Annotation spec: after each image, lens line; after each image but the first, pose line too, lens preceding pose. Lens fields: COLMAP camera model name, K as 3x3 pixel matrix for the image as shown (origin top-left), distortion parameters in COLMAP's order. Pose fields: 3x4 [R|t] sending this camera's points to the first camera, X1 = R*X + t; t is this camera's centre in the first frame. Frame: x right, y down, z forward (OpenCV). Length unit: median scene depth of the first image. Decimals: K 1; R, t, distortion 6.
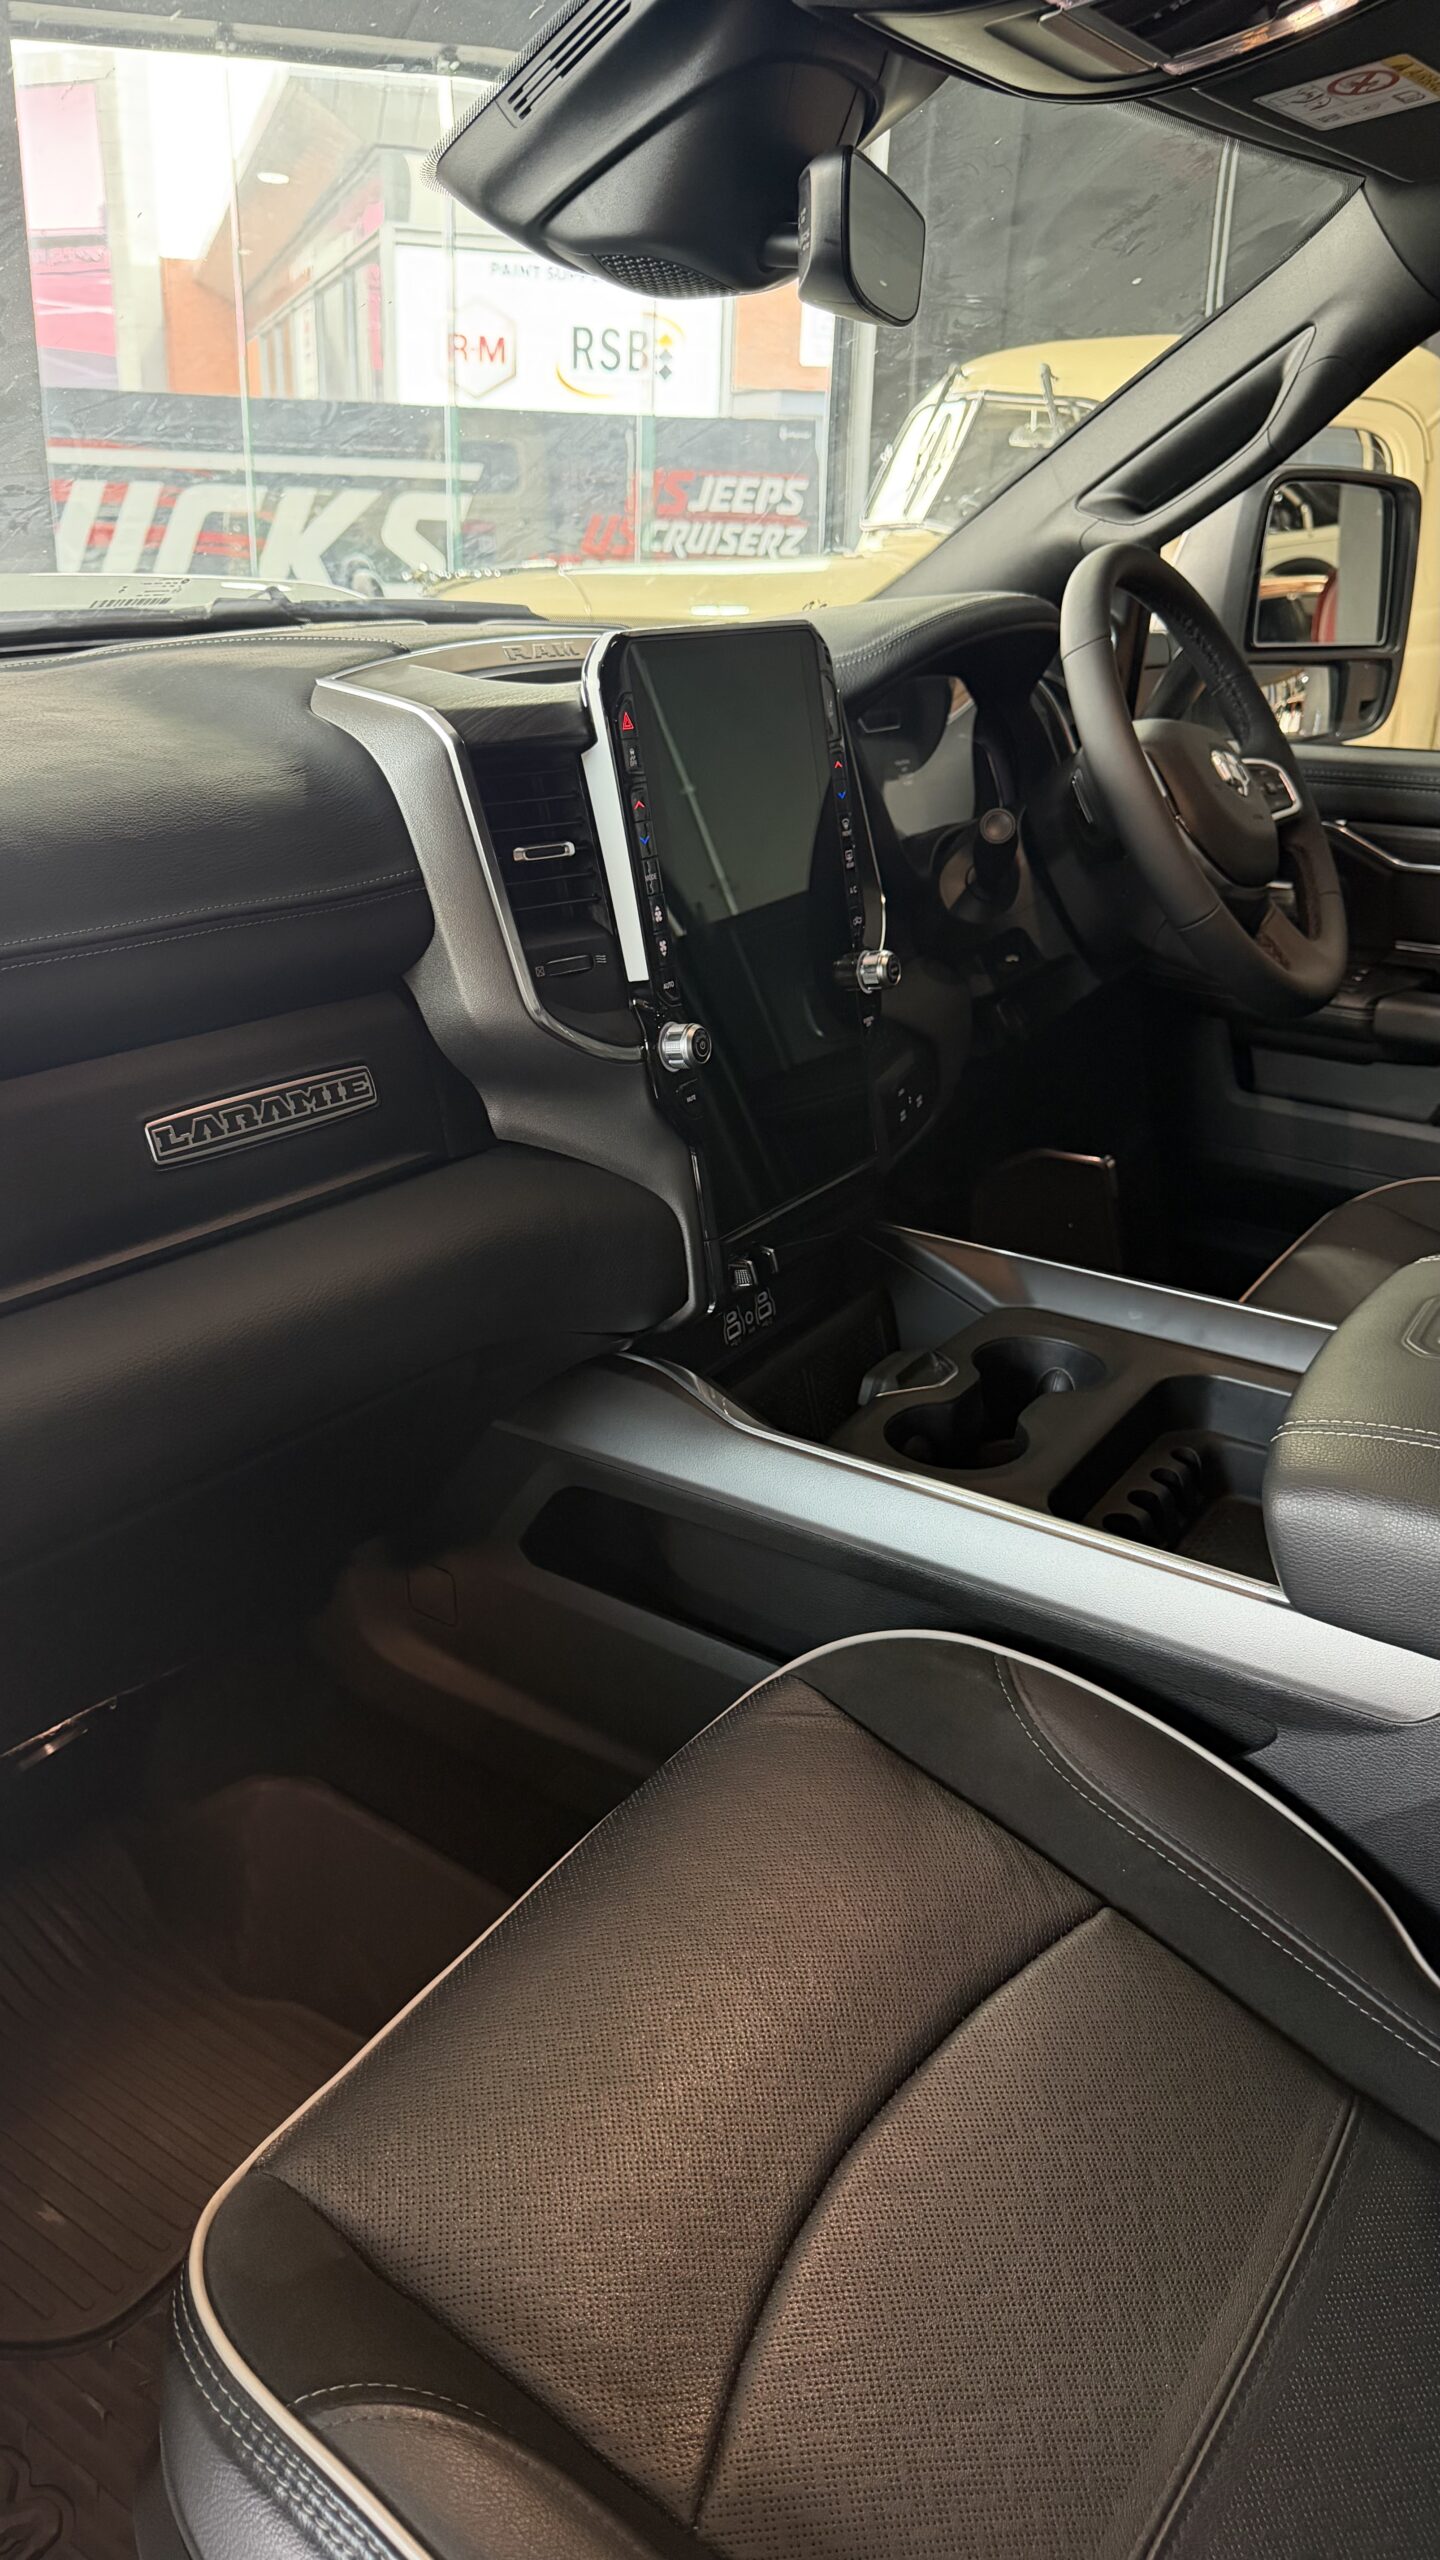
lens RADIAL K [[1738.2, 0, 720.0], [0, 1738.2, 1280.0], [0, 0, 1]] dist [0.010032, -0.064871]
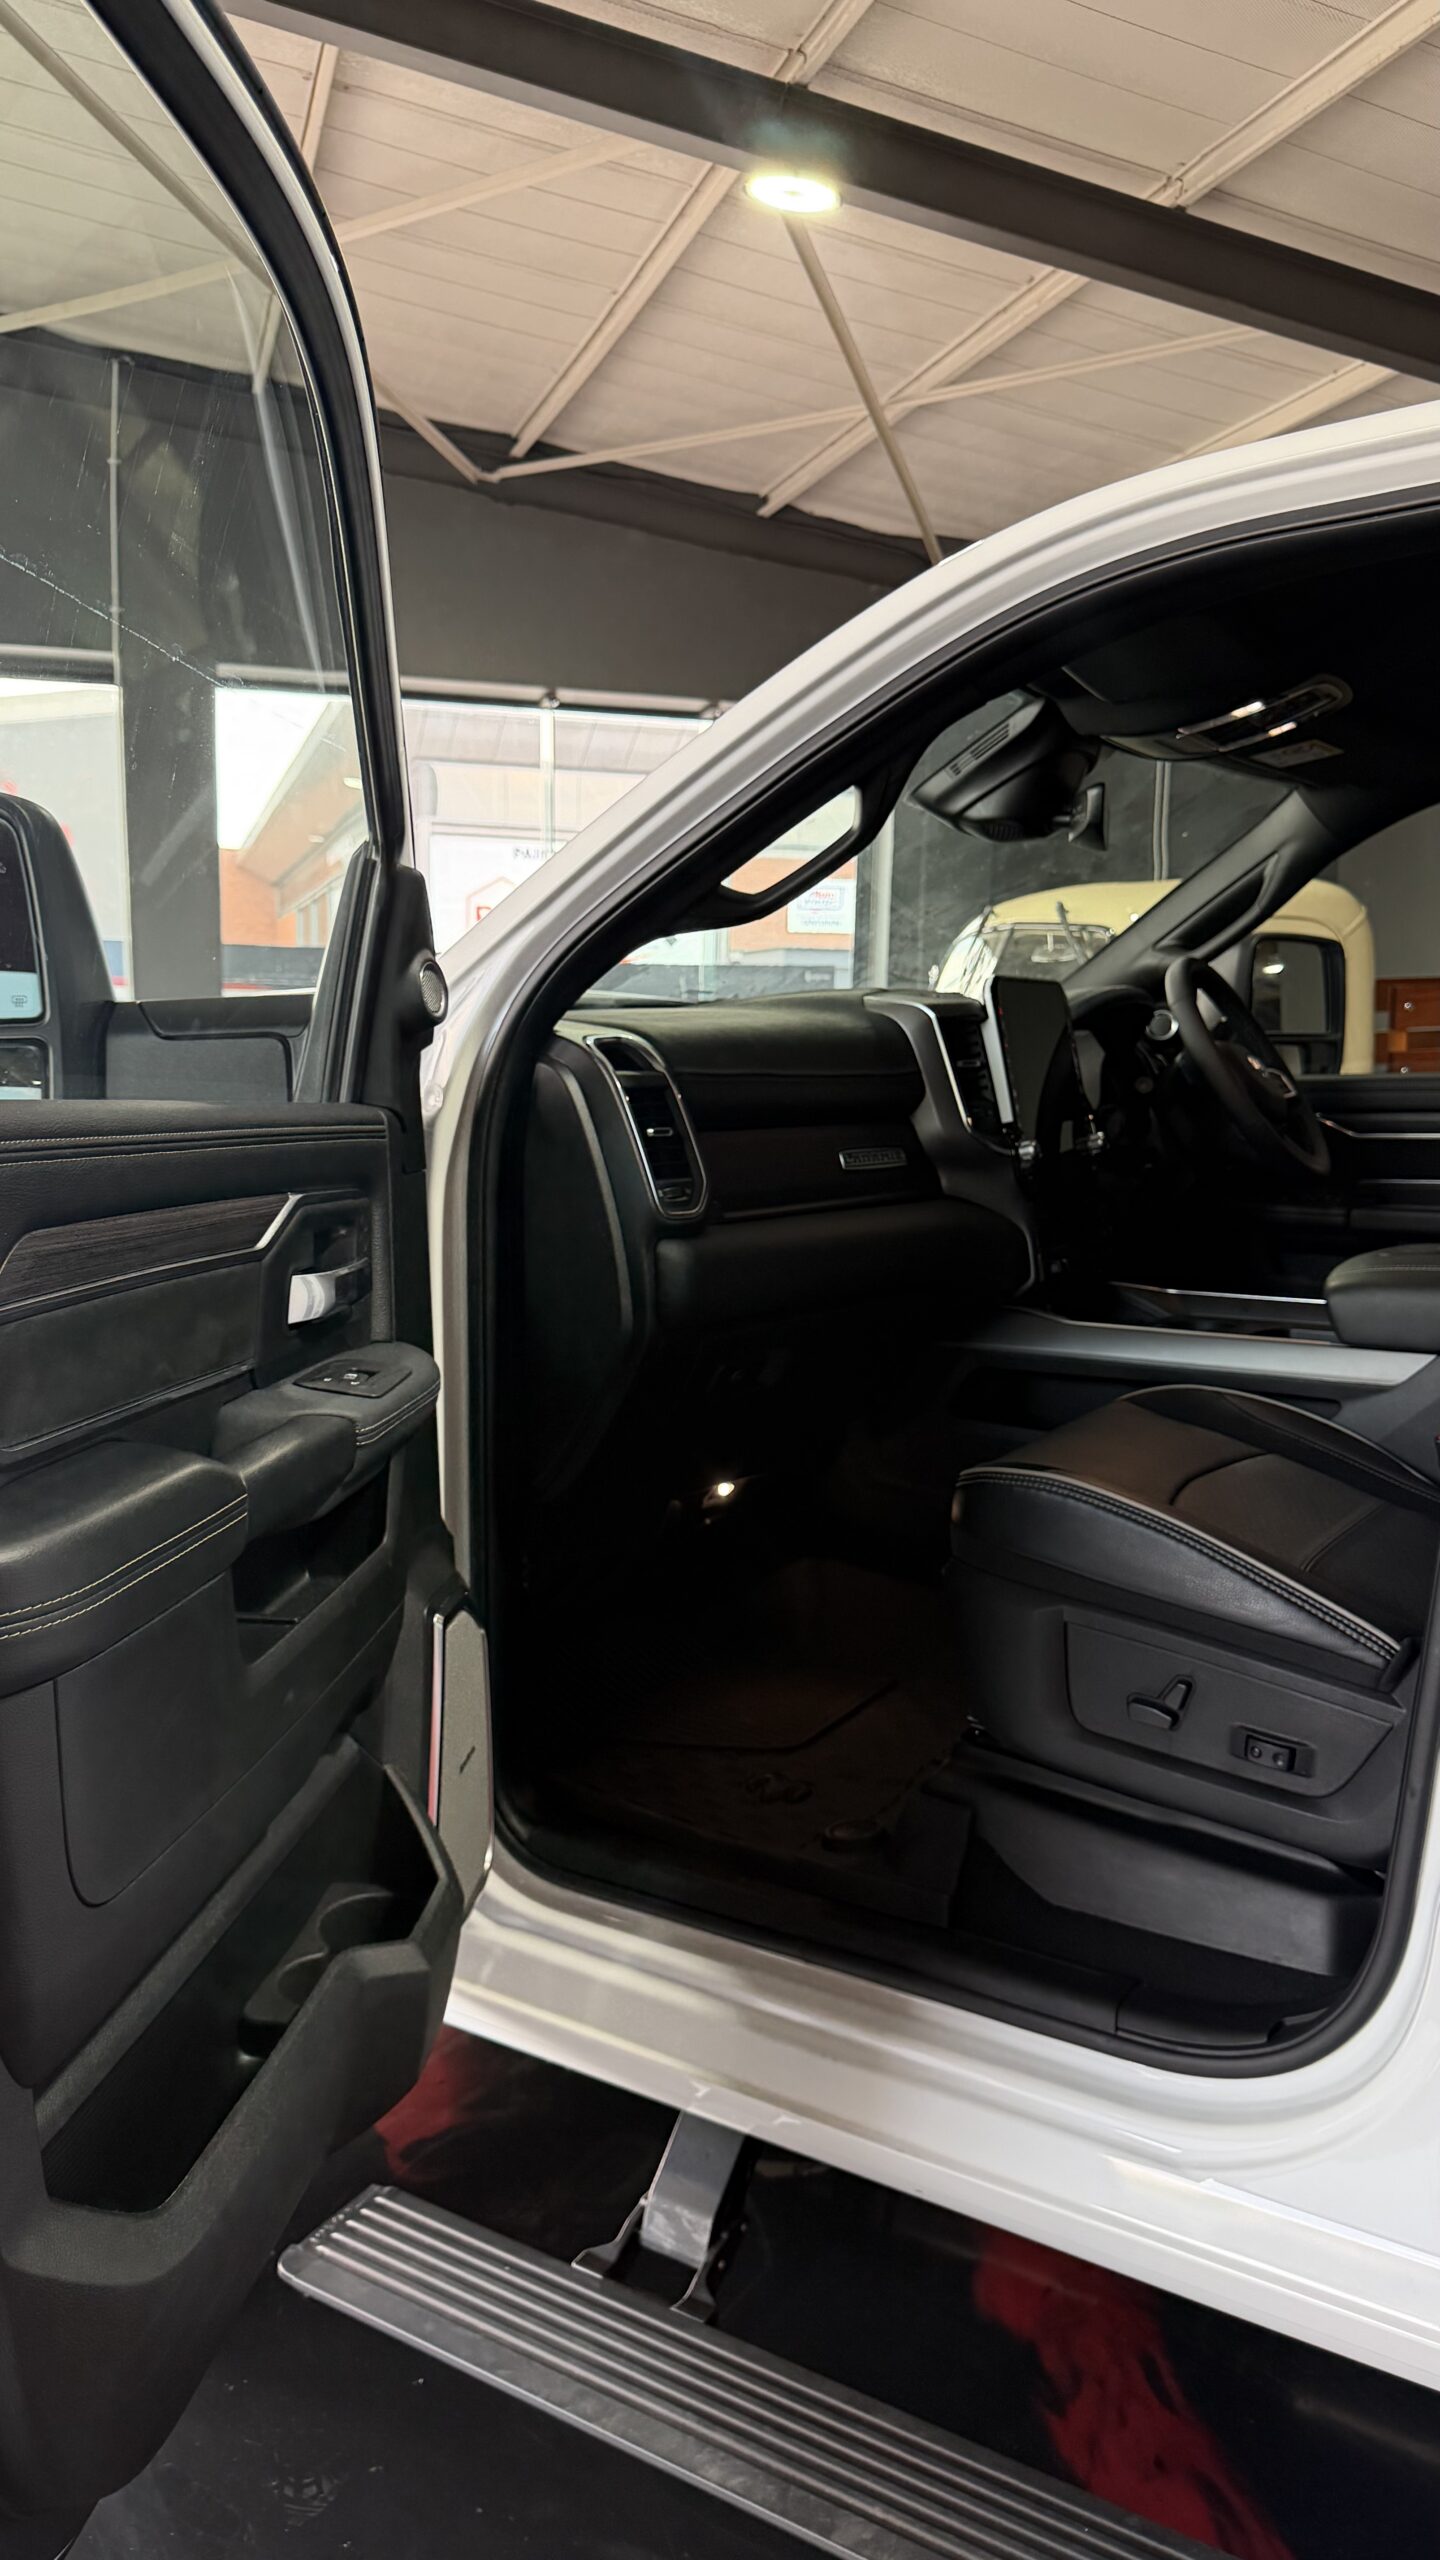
lens RADIAL K [[1738.2, 0, 720.0], [0, 1738.2, 1280.0], [0, 0, 1]] dist [0.010032, -0.064871]
pose [[0.999825, -0.017299, 0.007132, -0.310363], [0.018611, 0.958809, -0.283443, 0.457534], [-0.001935, 0.283526, 0.958963, -0.752913]]
